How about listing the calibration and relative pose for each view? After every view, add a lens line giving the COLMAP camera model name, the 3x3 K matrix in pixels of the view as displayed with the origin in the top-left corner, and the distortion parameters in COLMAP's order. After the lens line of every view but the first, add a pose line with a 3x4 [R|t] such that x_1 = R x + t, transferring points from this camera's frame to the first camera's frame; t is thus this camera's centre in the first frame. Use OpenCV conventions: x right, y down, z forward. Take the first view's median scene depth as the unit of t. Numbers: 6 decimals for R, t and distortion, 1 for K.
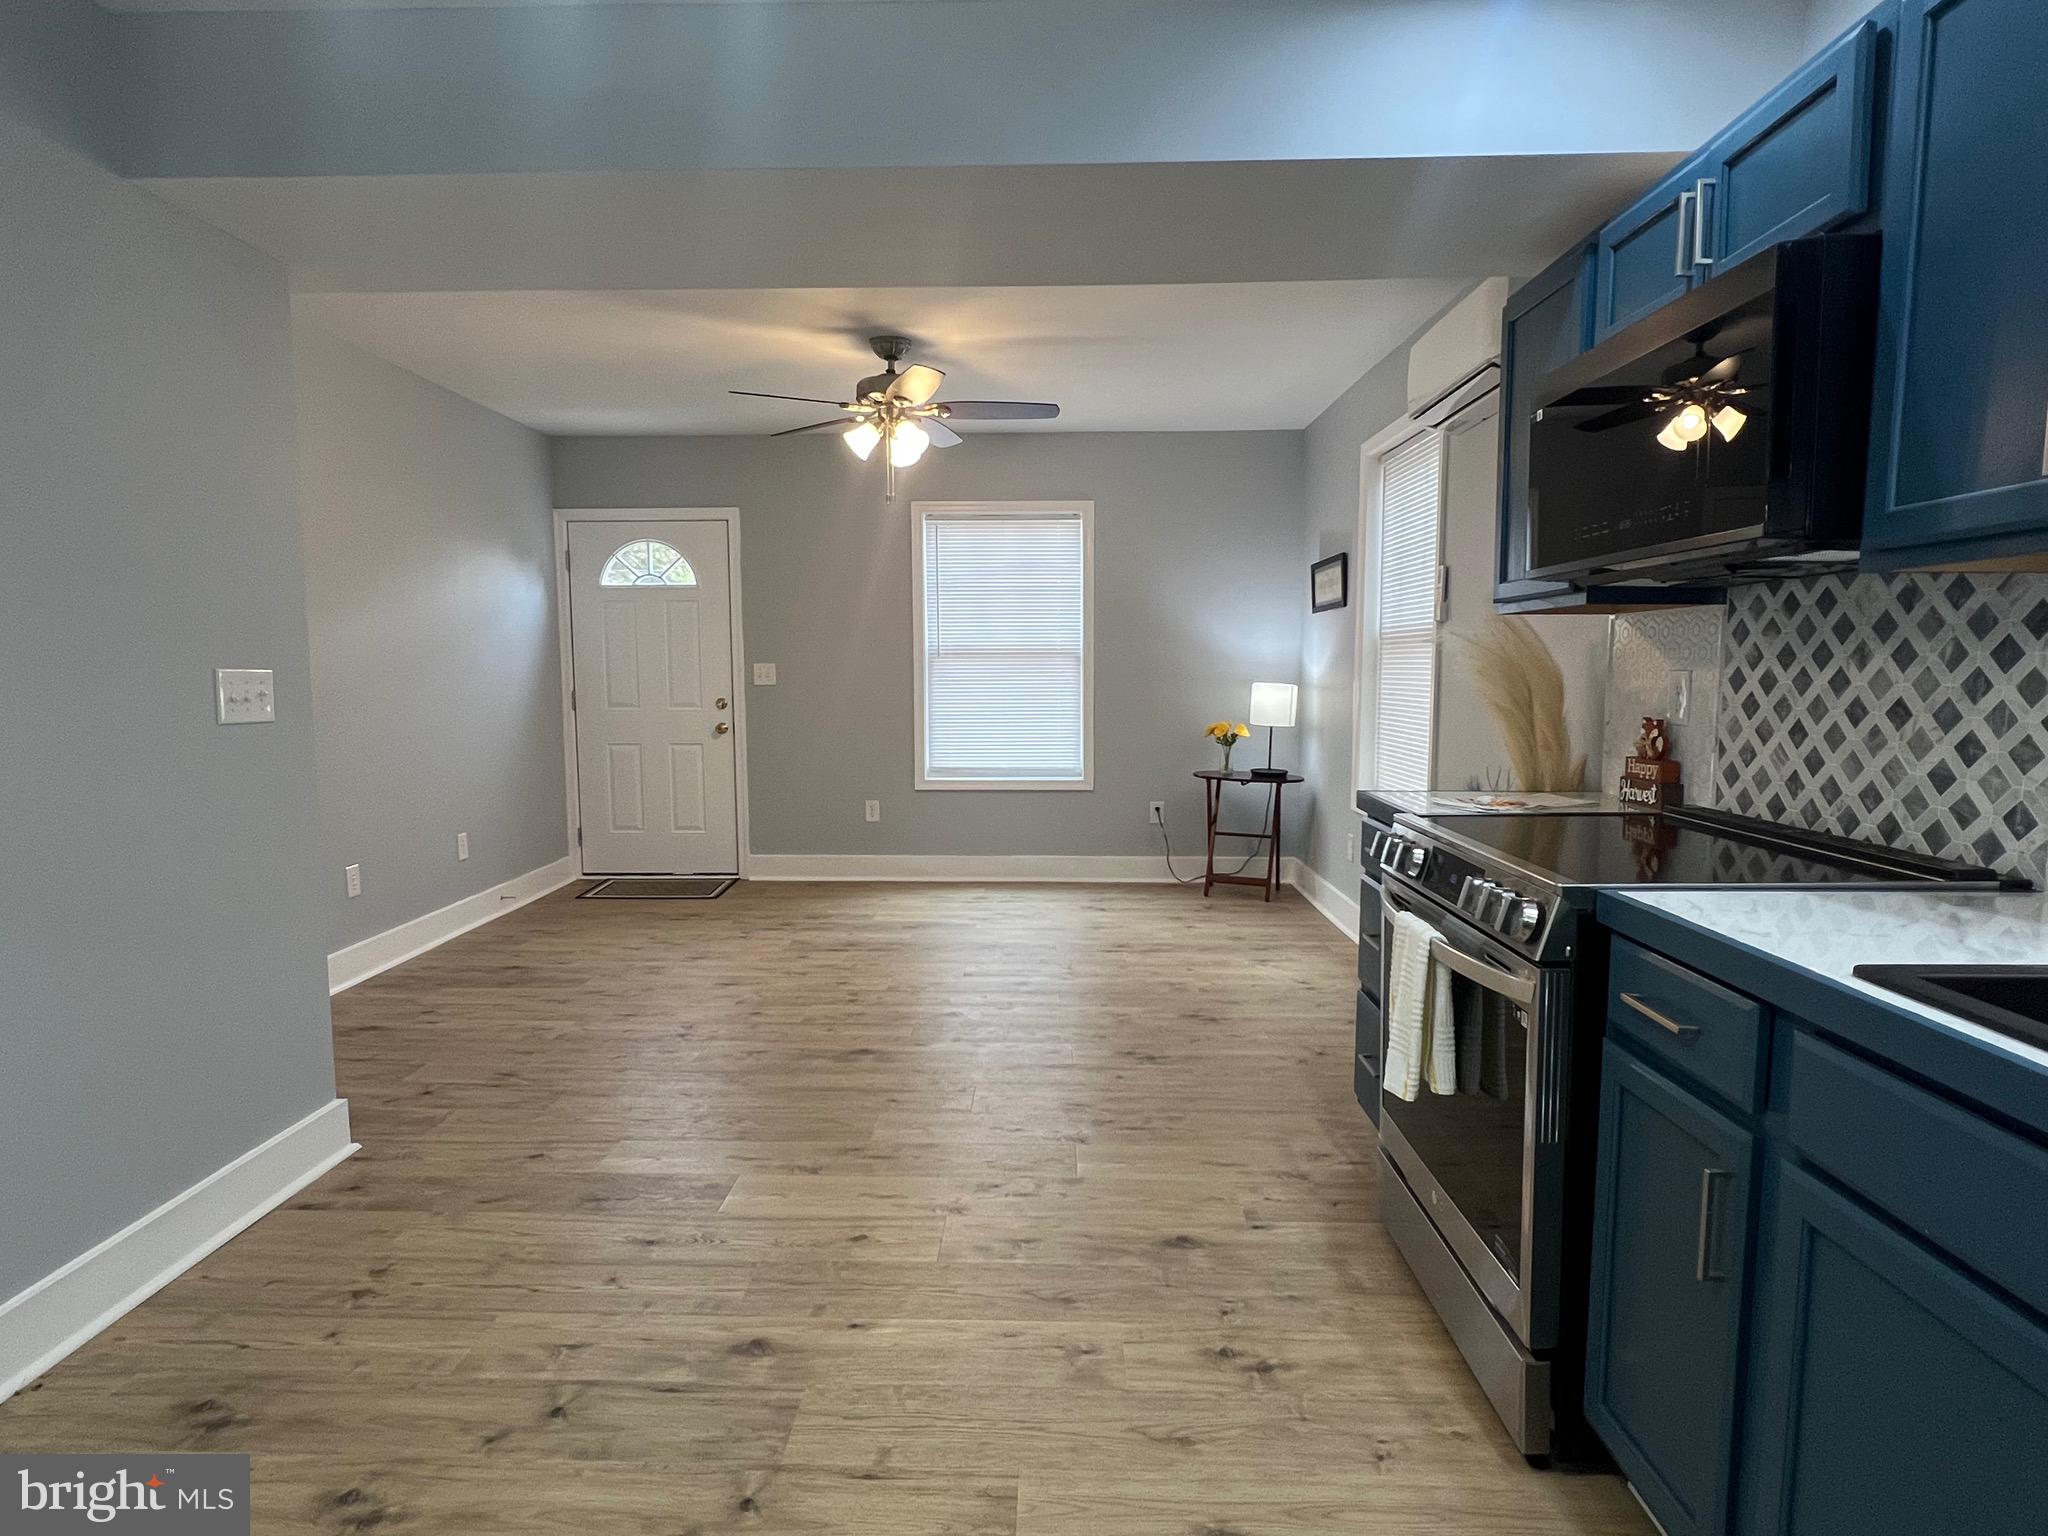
lens RADIAL K [[1092.0, 0, 1018.7], [0, 1092.0, 770.4], [0, 0, 1]] dist [-0.003122, -0.000201]
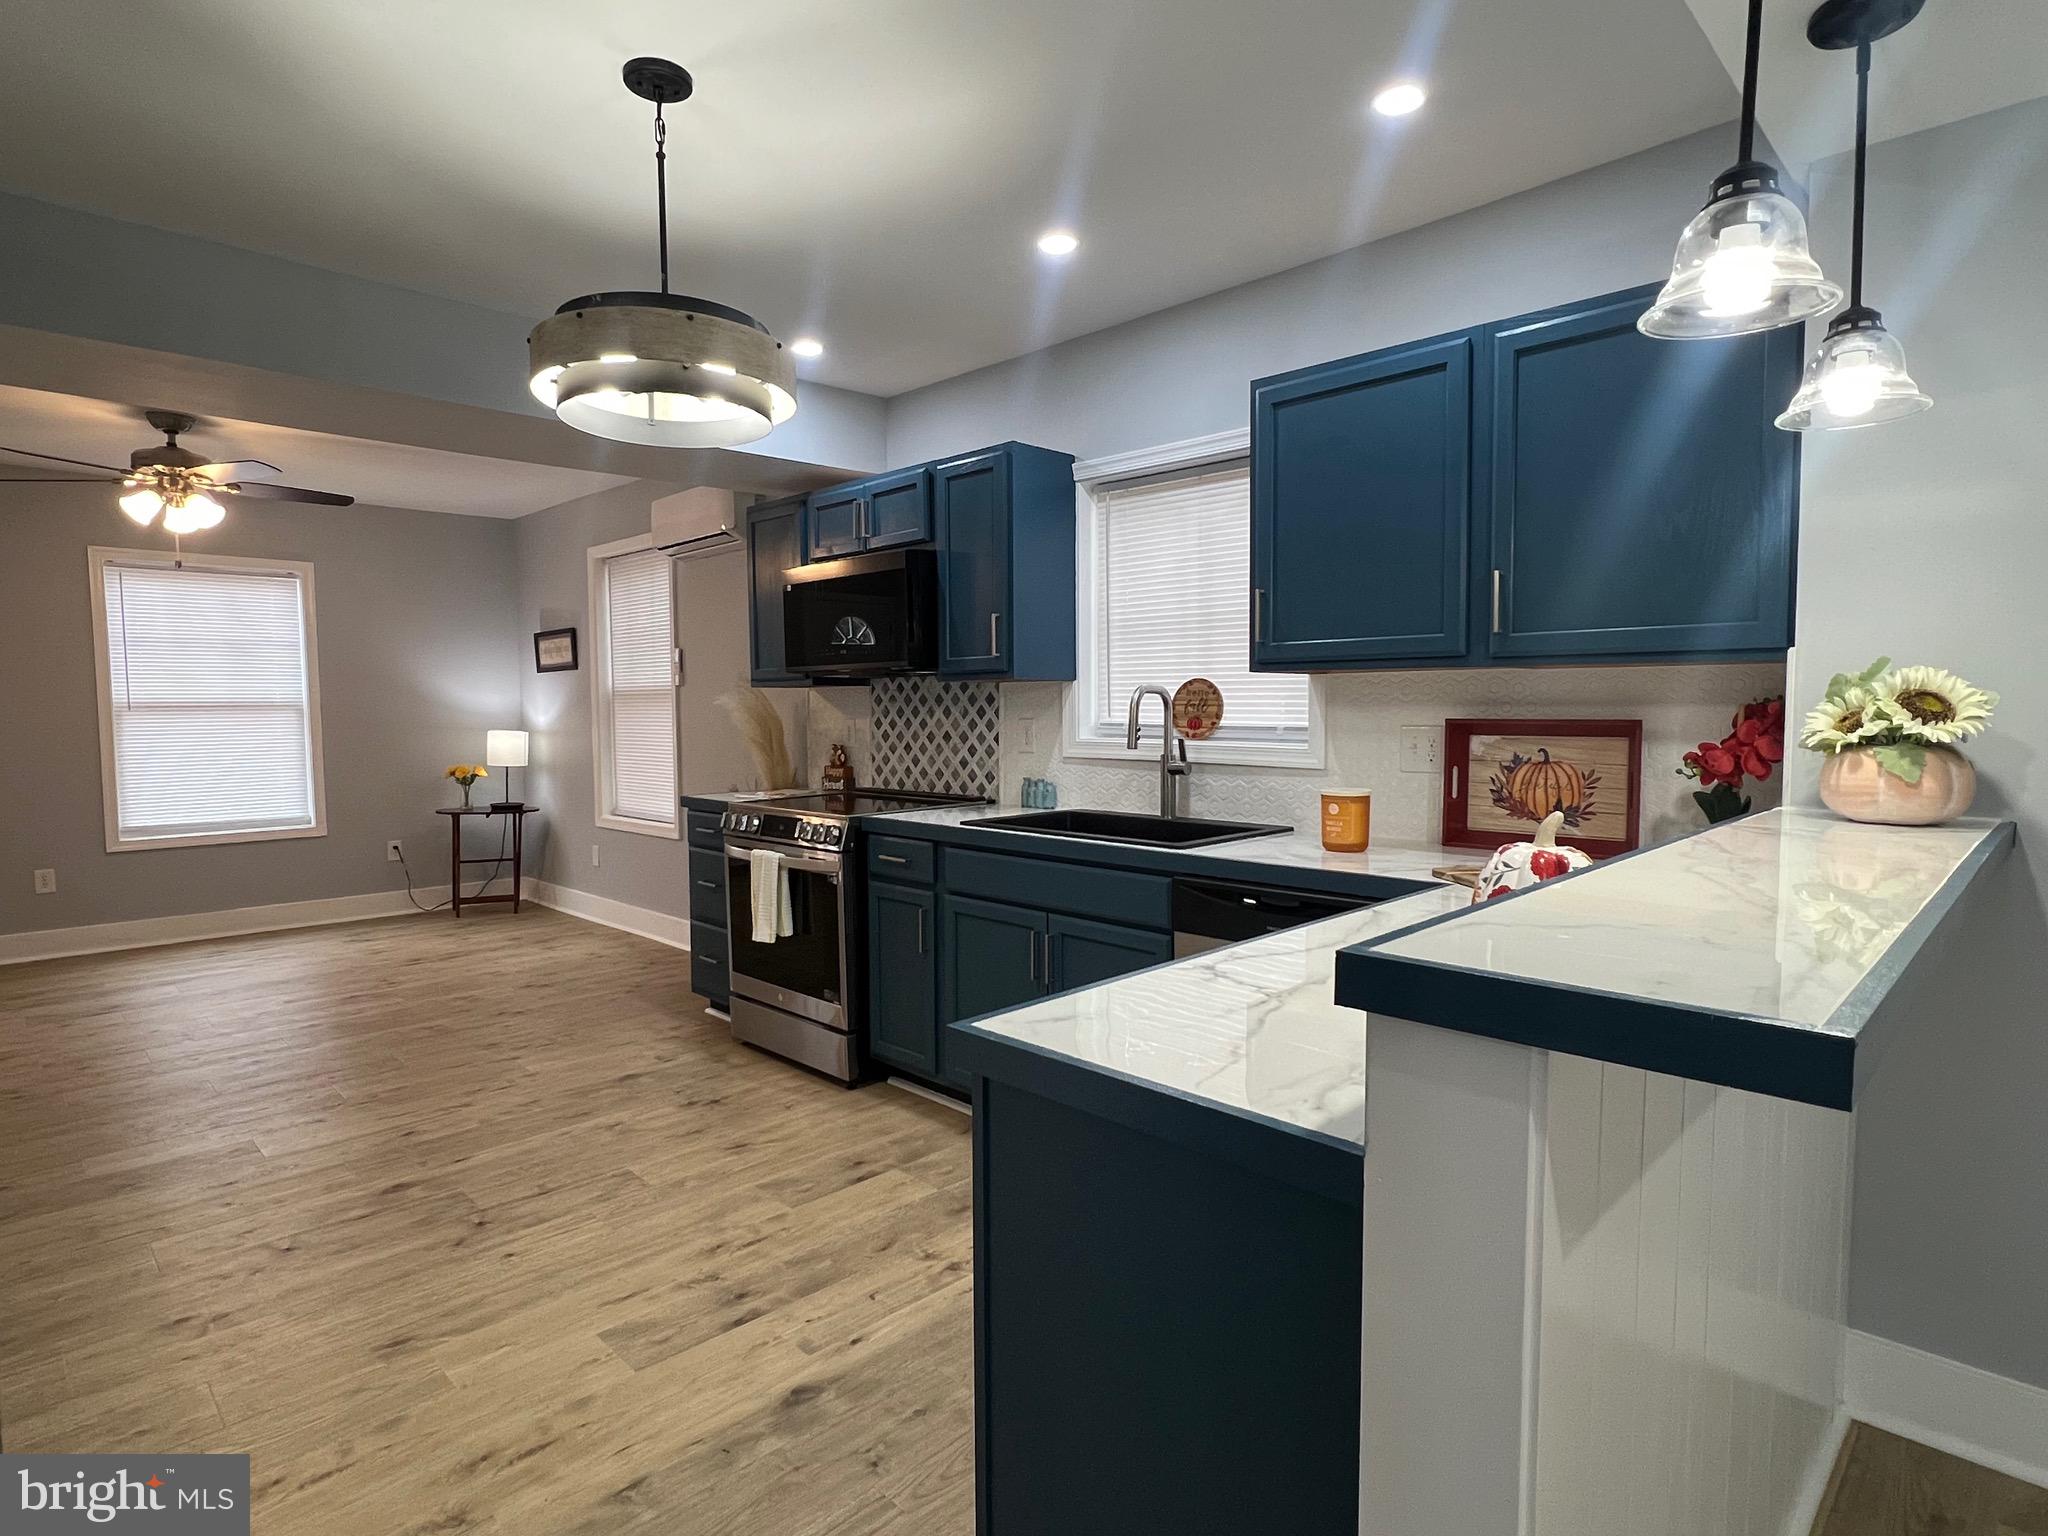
lens RADIAL K [[1092.0, 0, 1020.7], [0, 1092.0, 769.9], [0, 0, 1]] dist [-0.003122, -0.000201]
pose [[0.690597, -0.047905, 0.721651, -0.696254], [0.076105, 0.997078, -0.006642, 0.040647], [-0.719224, 0.059508, 0.692225, -0.655032]]
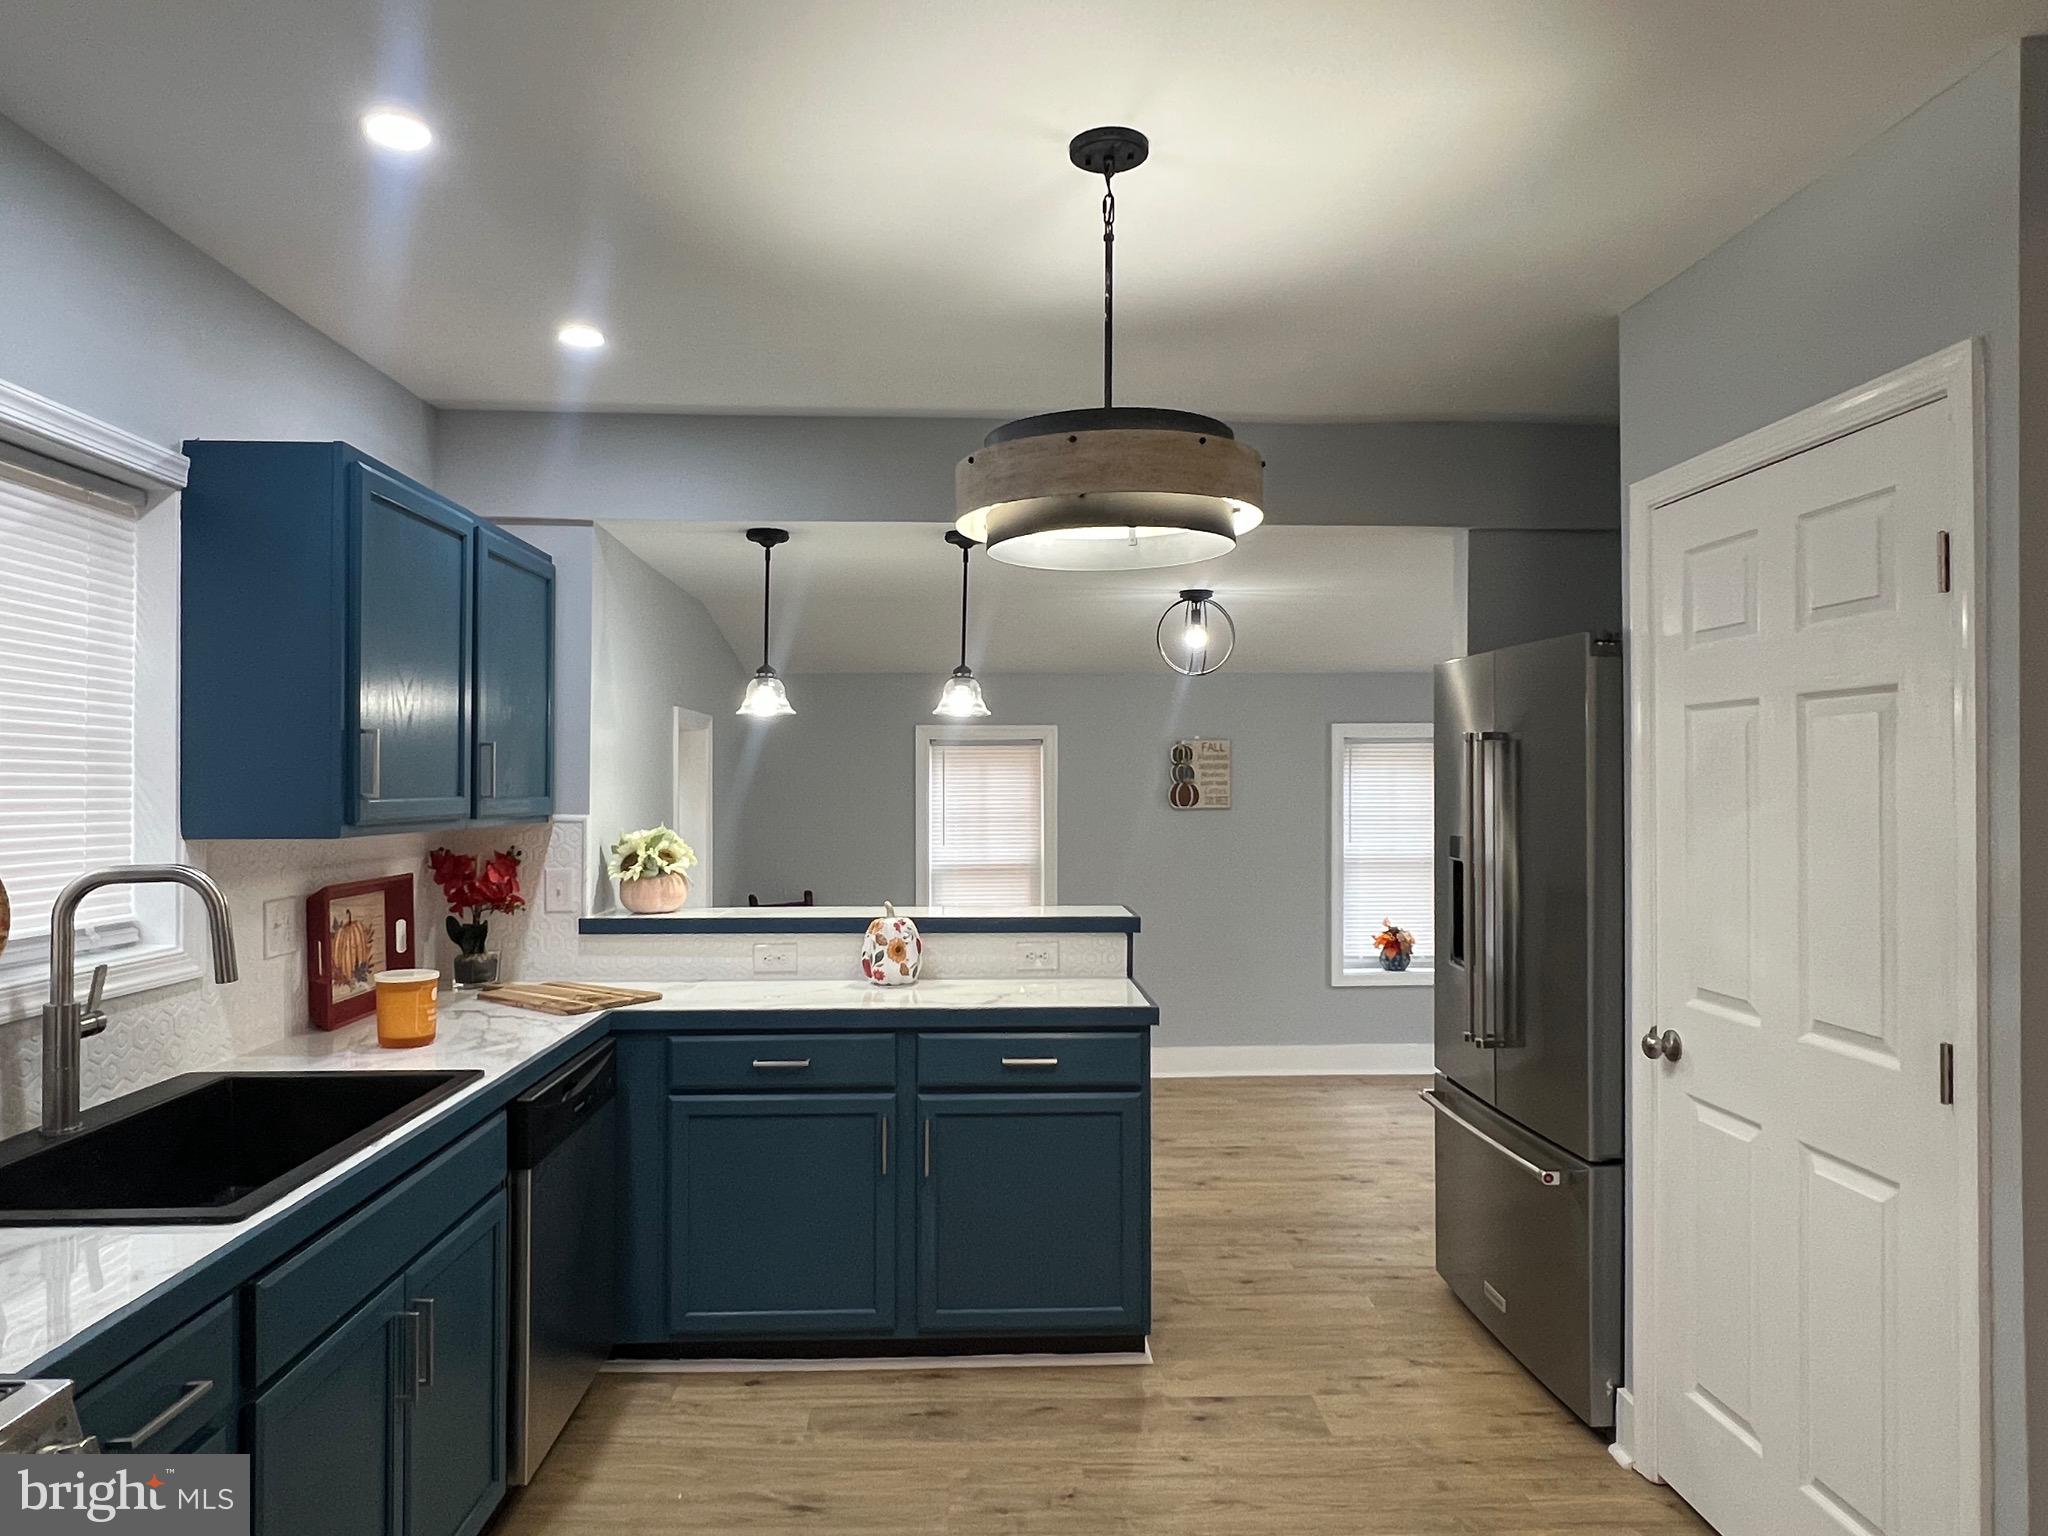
lens RADIAL K [[1284.1, 0, 1023.0], [0, 1284.1, 770.1], [0, 0, 1]] dist [-0.003838, 0.002118]
pose [[-0.998147, 0.001327, -0.060832, -0.010120], [-0.003942, 0.996251, 0.086421, -0.247162], [0.060719, 0.086501, -0.994400, 1.366097]]
